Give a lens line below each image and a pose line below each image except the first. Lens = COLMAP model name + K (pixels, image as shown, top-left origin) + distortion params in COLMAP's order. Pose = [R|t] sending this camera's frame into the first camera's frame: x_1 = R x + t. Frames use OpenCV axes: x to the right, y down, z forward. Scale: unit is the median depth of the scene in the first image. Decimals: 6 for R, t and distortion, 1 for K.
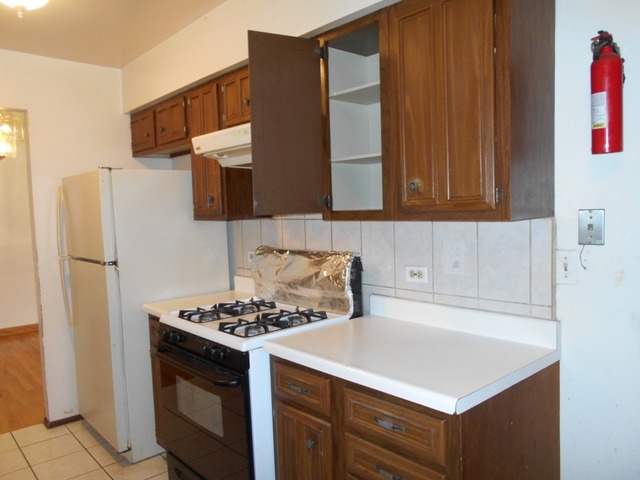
lens RADIAL K [[494.3, 0, 318.5], [0, 494.3, 236.8], [0, 0, 1]] dist [-0.025816, 0.009513]
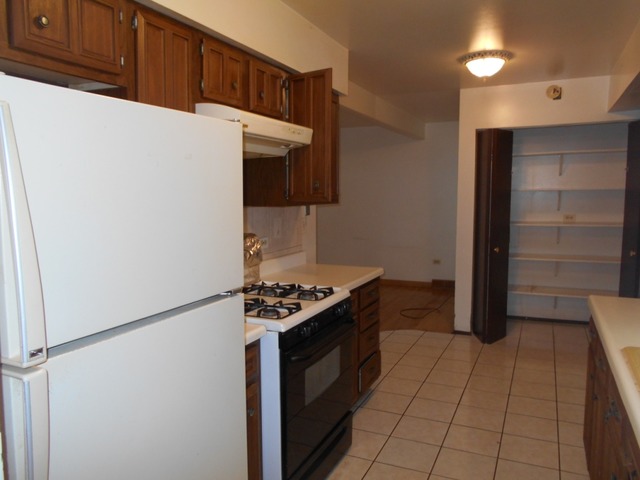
lens RADIAL K [[494.3, 0, 318.5], [0, 494.3, 236.8], [0, 0, 1]] dist [-0.025816, 0.009513]
pose [[-0.400648, -0.045908, 0.915081, -1.357912], [0.074089, 0.993850, 0.082298, -0.059455], [-0.913232, 0.100770, -0.394783, 1.554148]]
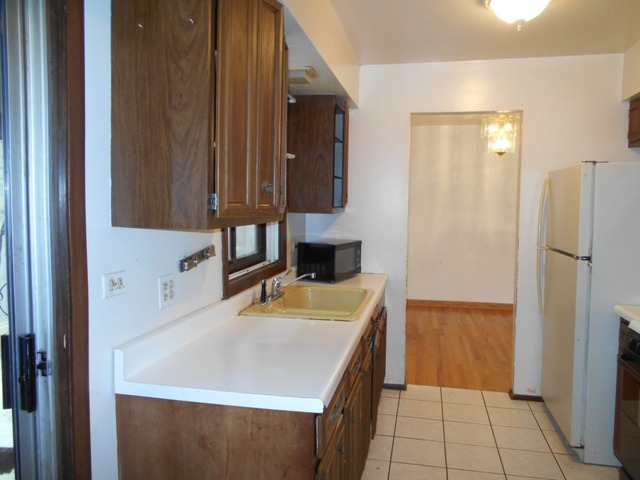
lens RADIAL K [[494.3, 0, 318.5], [0, 494.3, 236.8], [0, 0, 1]] dist [-0.025816, 0.009513]
pose [[0.588865, 0.089247, -0.803289, 0.050689], [-0.071170, 0.995750, 0.058458, -0.008367], [0.805092, 0.022746, 0.592713, -0.020273]]
